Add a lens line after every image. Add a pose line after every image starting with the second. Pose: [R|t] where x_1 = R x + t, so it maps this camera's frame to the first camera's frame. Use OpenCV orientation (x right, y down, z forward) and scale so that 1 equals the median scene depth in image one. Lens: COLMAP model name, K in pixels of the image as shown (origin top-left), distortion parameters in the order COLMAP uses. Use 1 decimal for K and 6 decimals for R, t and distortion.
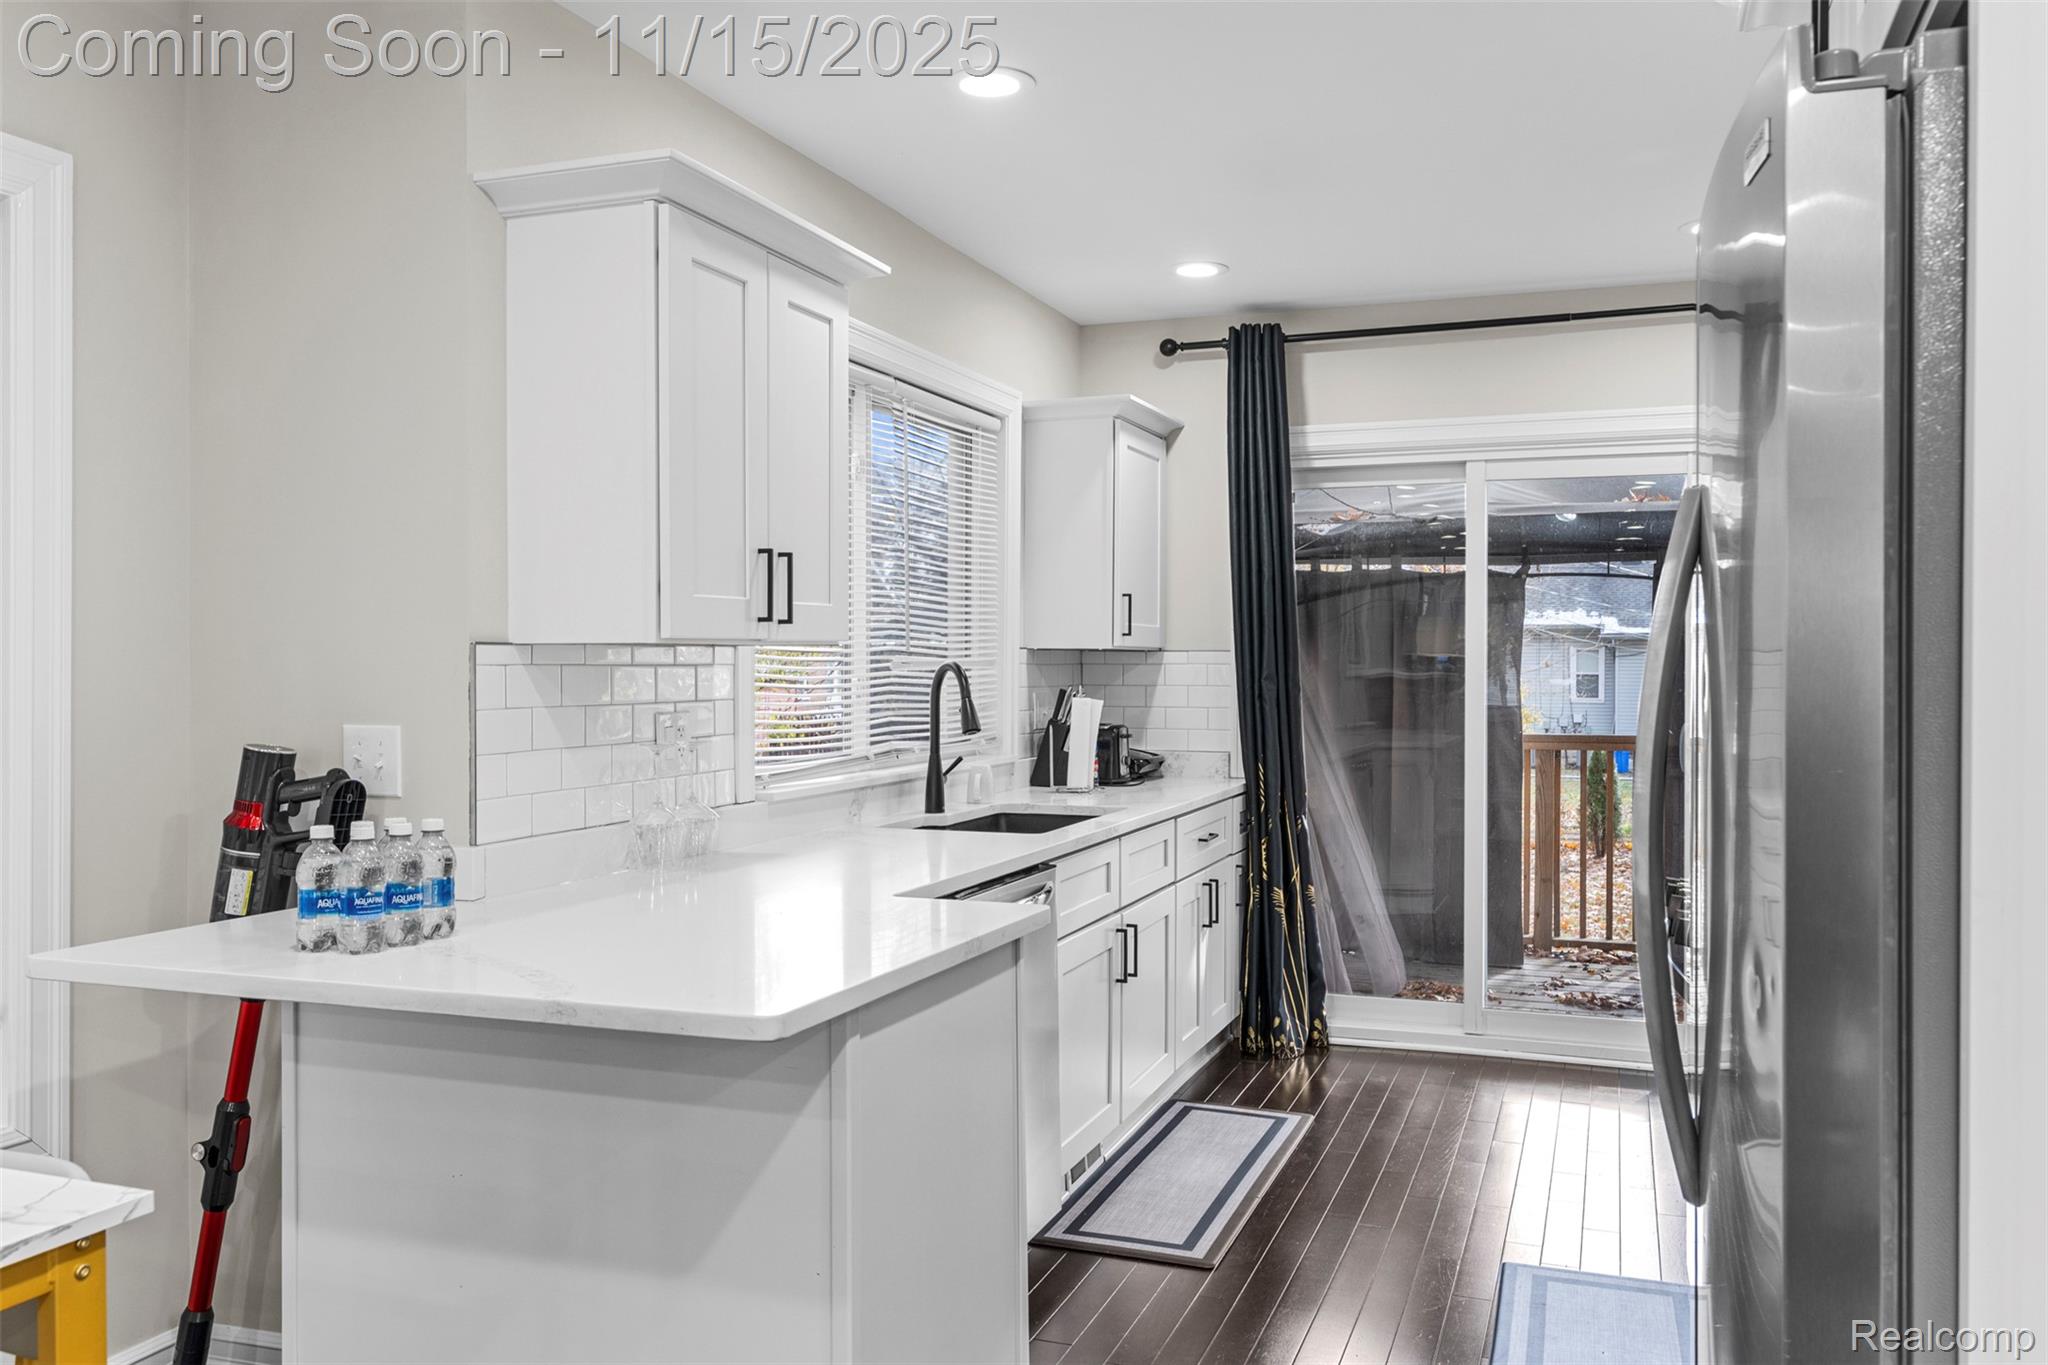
lens RADIAL K [[1557.3, 0, 1033.7], [0, 1557.3, 670.9], [0, 0, 1]] dist [0.004194, 0.003015]
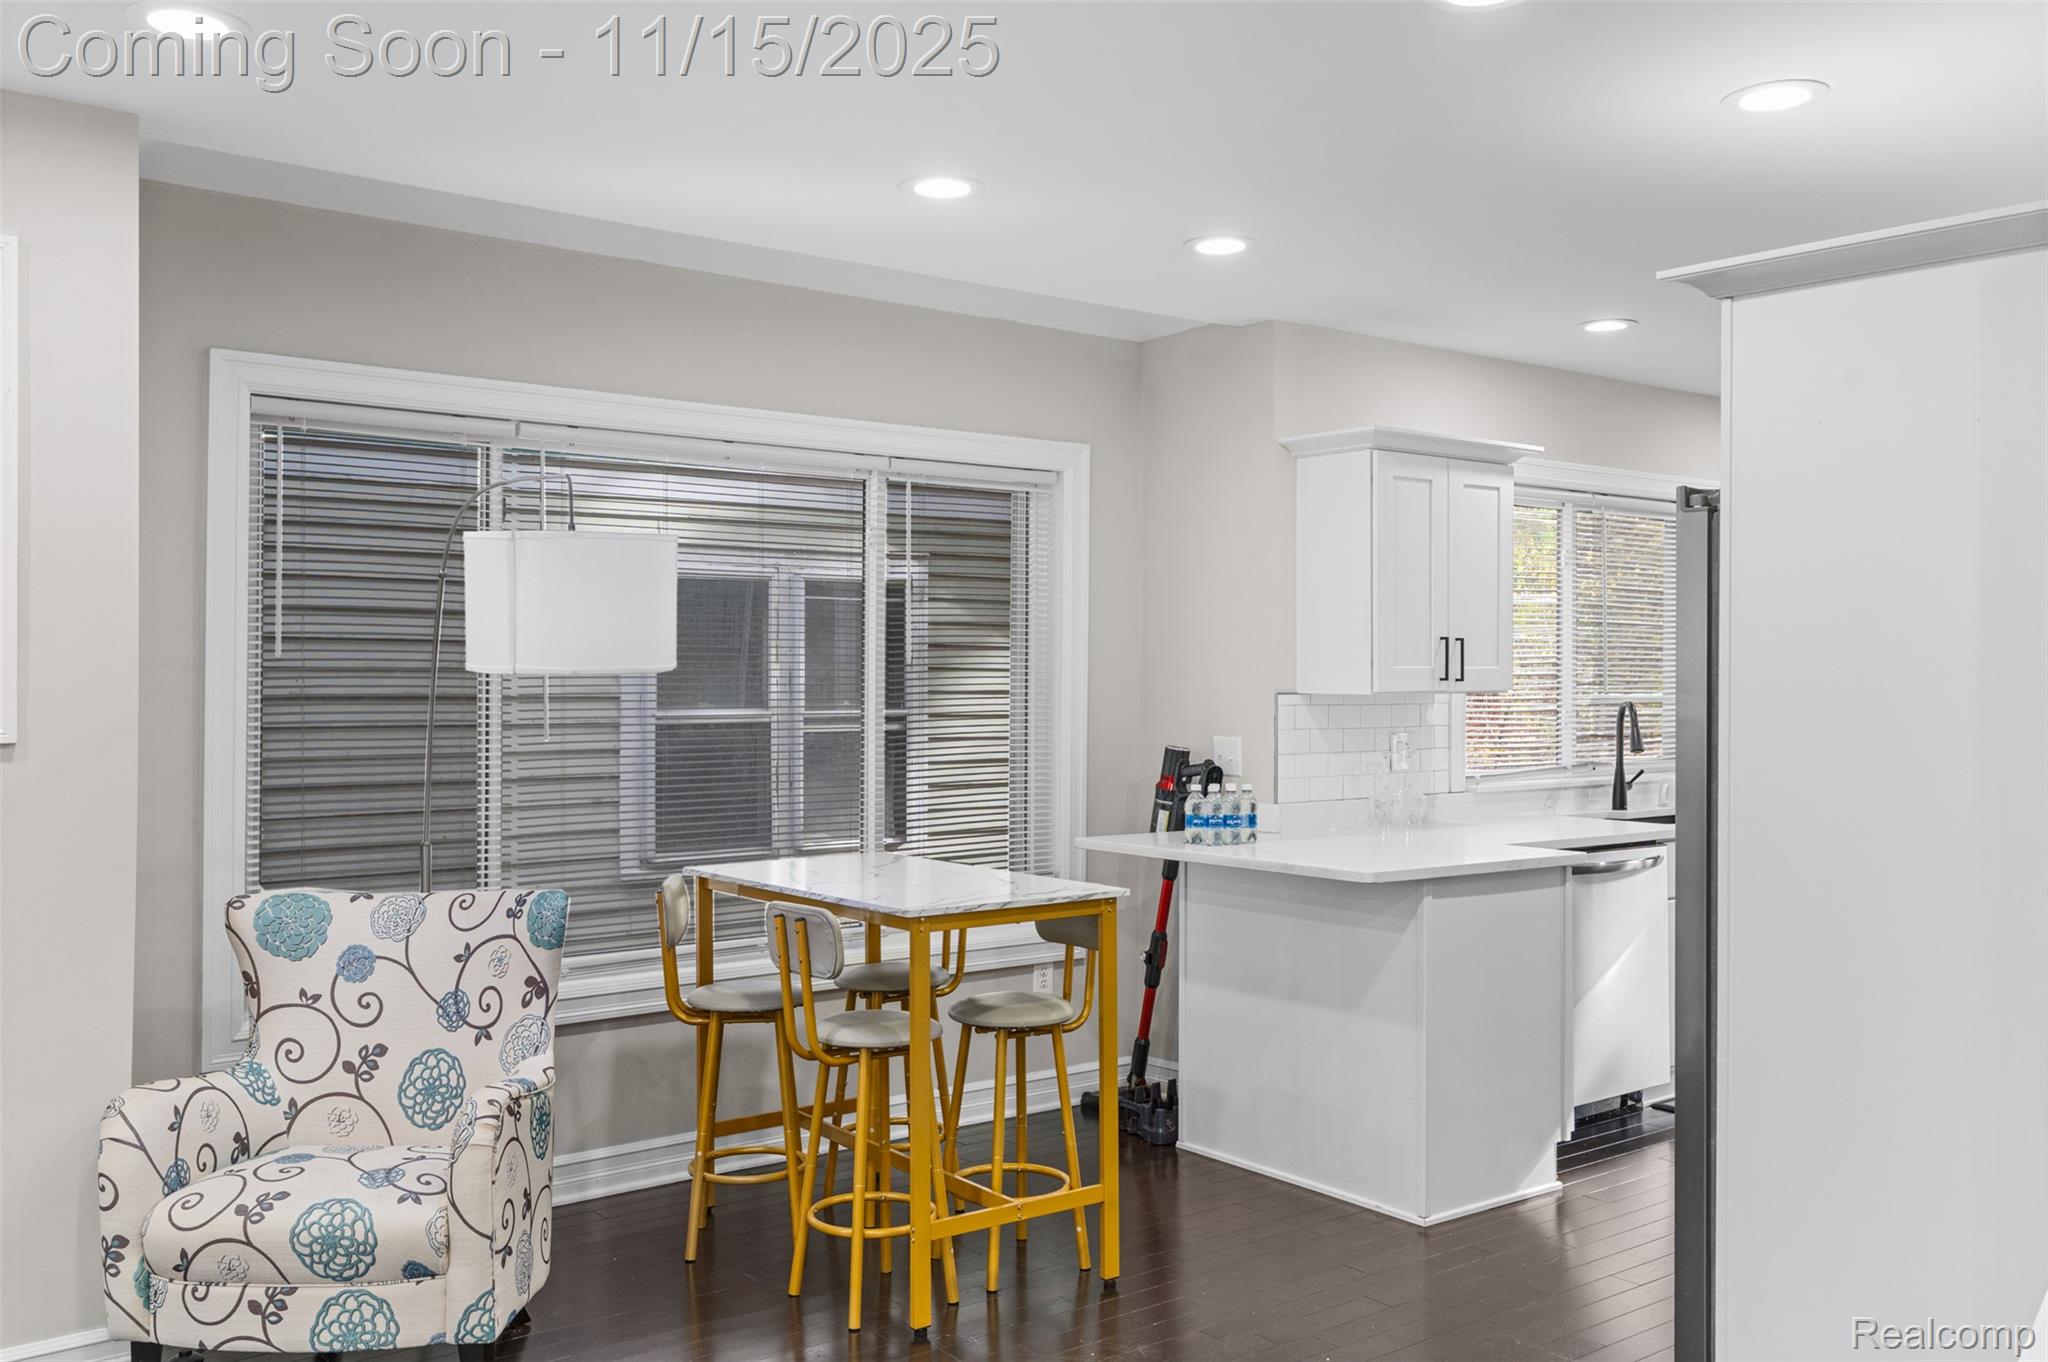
lens RADIAL K [[1735.9, 0, 1025.9], [0, 1735.9, 665.5], [0, 0, 1]] dist [0.018843, 0.000594]
pose [[0.848200, 0.003449, -0.529665, 0.301838], [-0.007220, 0.999961, -0.005050, -0.024430], [0.529627, 0.008107, 0.848192, -0.568916]]
